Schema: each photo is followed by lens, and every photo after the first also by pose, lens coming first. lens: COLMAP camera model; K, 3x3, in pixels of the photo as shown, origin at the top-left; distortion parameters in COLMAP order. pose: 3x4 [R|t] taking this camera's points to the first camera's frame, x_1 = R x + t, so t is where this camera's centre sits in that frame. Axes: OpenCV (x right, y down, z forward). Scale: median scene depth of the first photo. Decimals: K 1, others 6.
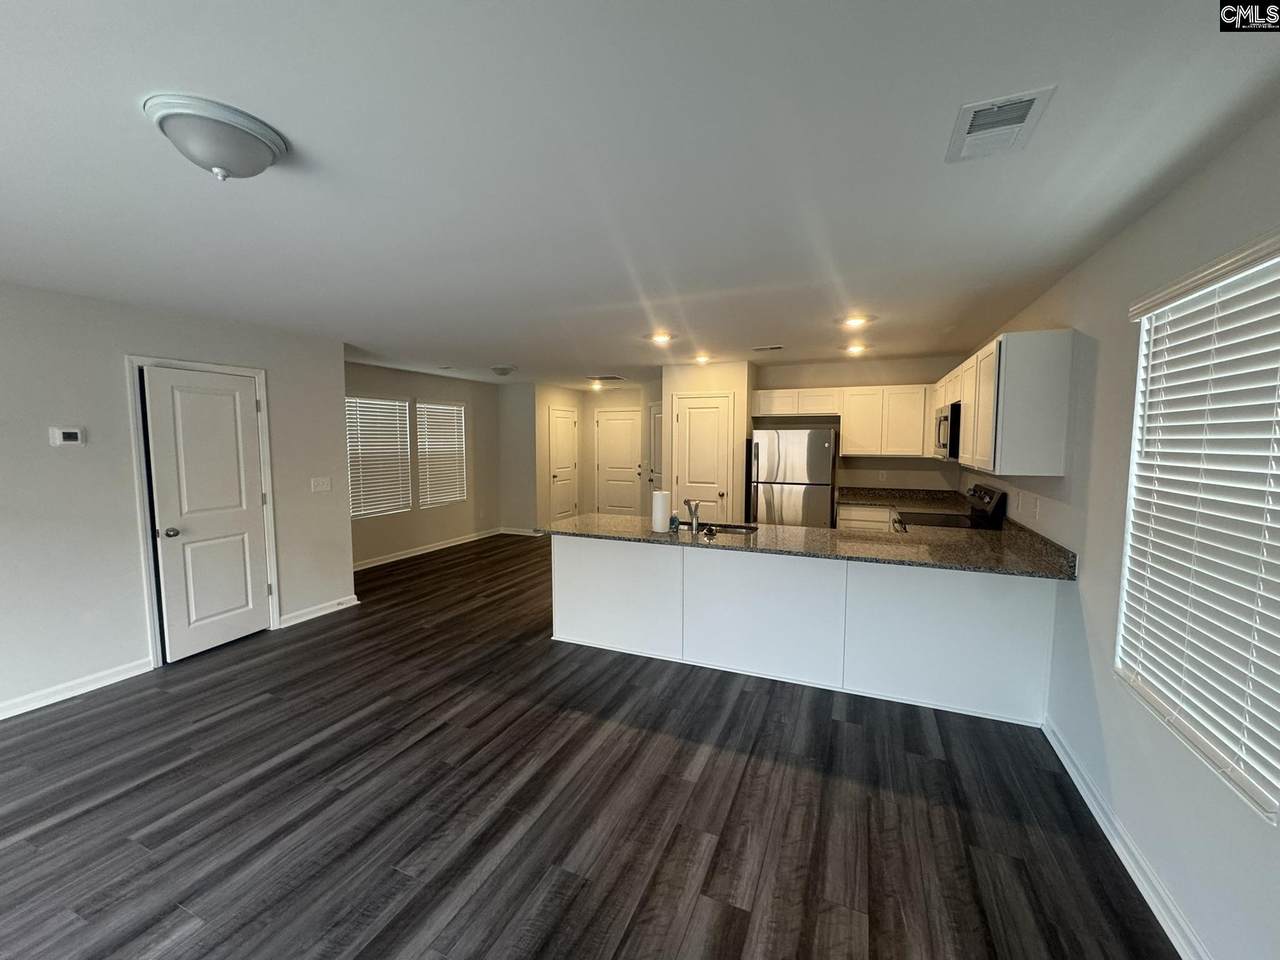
lens RADIAL K [[518.9, 0, 640.0], [0, 518.9, 480.0], [0, 0, 1]] dist [0.000279, -0.000111]
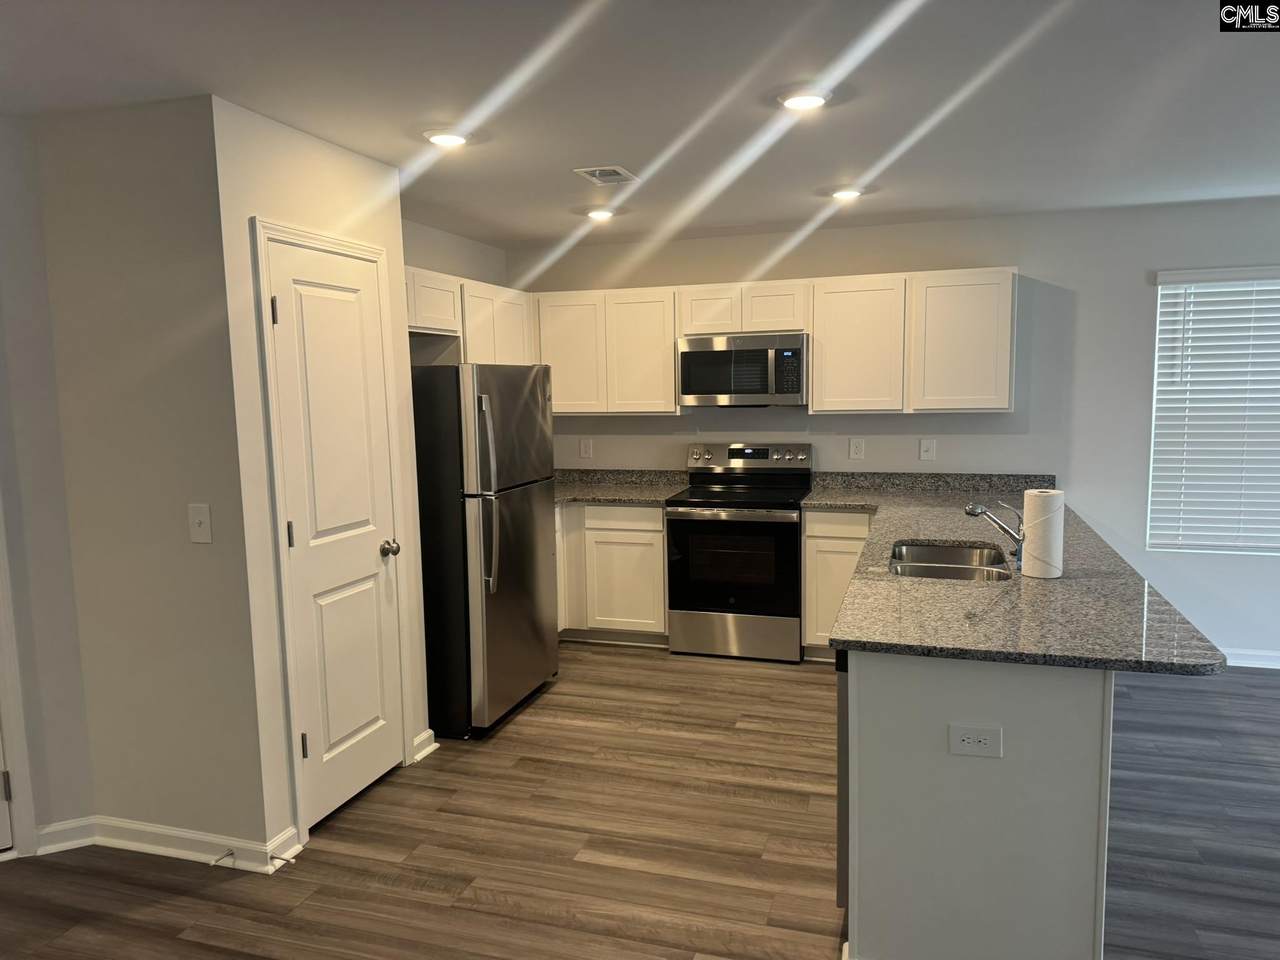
lens RADIAL K [[906.9, 0, 640.0], [0, 906.9, 480.0], [0, 0, 1]] dist [-0.001800, -0.000369]
pose [[-0.093969, -0.118492, 0.988499, -0.988009], [0.093634, 0.987439, 0.127266, -0.173025], [-0.991162, 0.104517, -0.081694, 1.934827]]
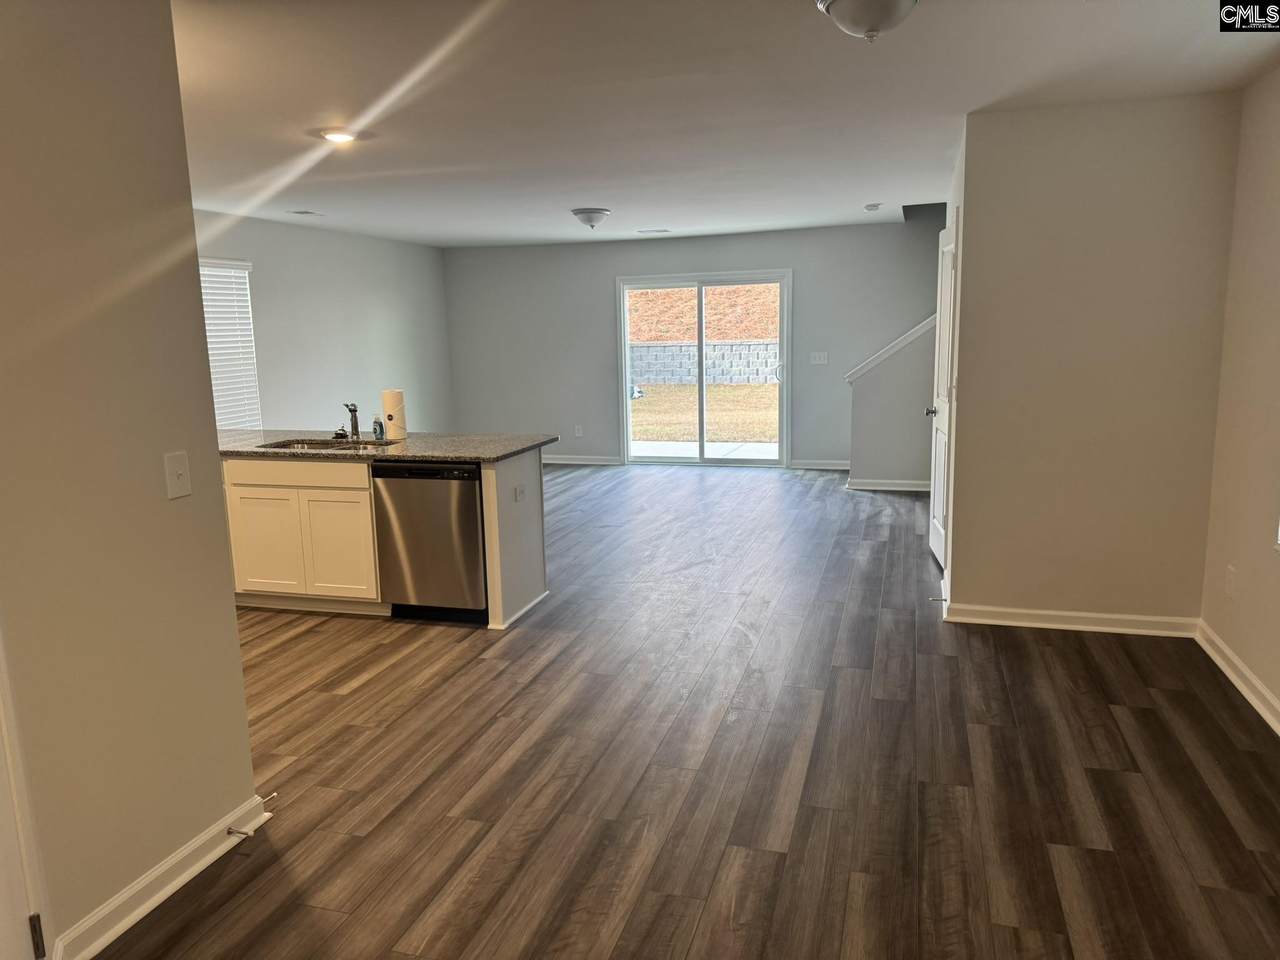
lens RADIAL K [[906.9, 0, 640.0], [0, 906.9, 480.0], [0, 0, 1]] dist [-0.001800, -0.000369]
pose [[-0.993323, 0.035536, -0.109756, -0.322558], [0.007911, 0.970117, 0.242508, -0.244010], [0.115094, 0.240021, -0.963921, 3.195472]]
